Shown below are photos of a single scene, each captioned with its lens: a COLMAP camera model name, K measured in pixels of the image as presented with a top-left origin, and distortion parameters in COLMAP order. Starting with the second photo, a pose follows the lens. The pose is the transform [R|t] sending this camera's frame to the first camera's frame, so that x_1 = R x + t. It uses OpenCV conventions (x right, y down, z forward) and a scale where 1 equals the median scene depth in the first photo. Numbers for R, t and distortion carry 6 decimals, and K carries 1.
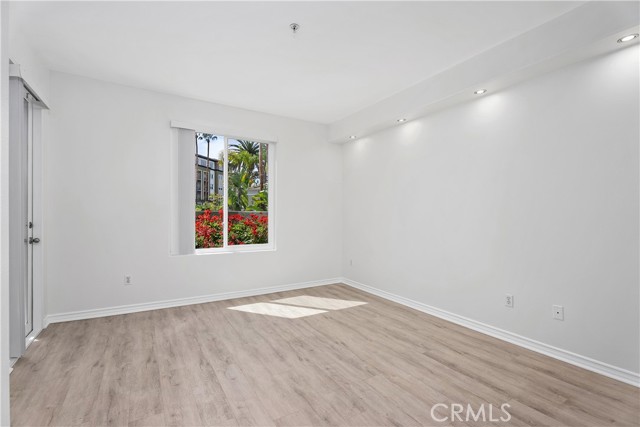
lens RADIAL K [[288.7, 0, 316.1], [0, 288.7, 216.4], [0, 0, 1]] dist [0.000444, -0.001596]
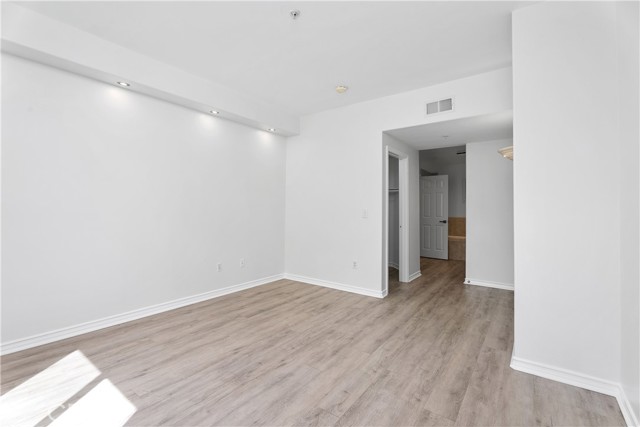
lens RADIAL K [[288.7, 0, 318.6], [0, 288.7, 208.3], [0, 0, 1]] dist [0.000444, -0.001596]
pose [[-0.380787, -0.010435, 0.924604, -0.932626], [-0.005320, 0.999944, 0.009094, -0.016789], [-0.924647, -0.001456, -0.380822, 1.223803]]
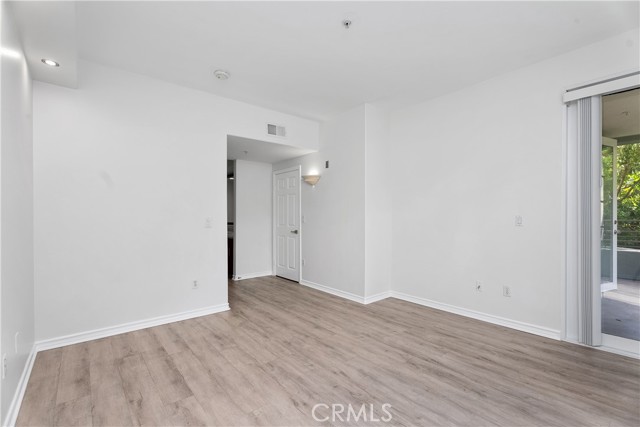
lens RADIAL K [[288.7, 0, 317.8], [0, 288.7, 217.3], [0, 0, 1]] dist [0.000444, -0.001596]
pose [[-0.988011, -0.003029, -0.154354, 0.164132], [-0.004346, 0.999957, 0.008198, -0.009168], [0.154323, 0.008771, -0.987982, 1.855296]]
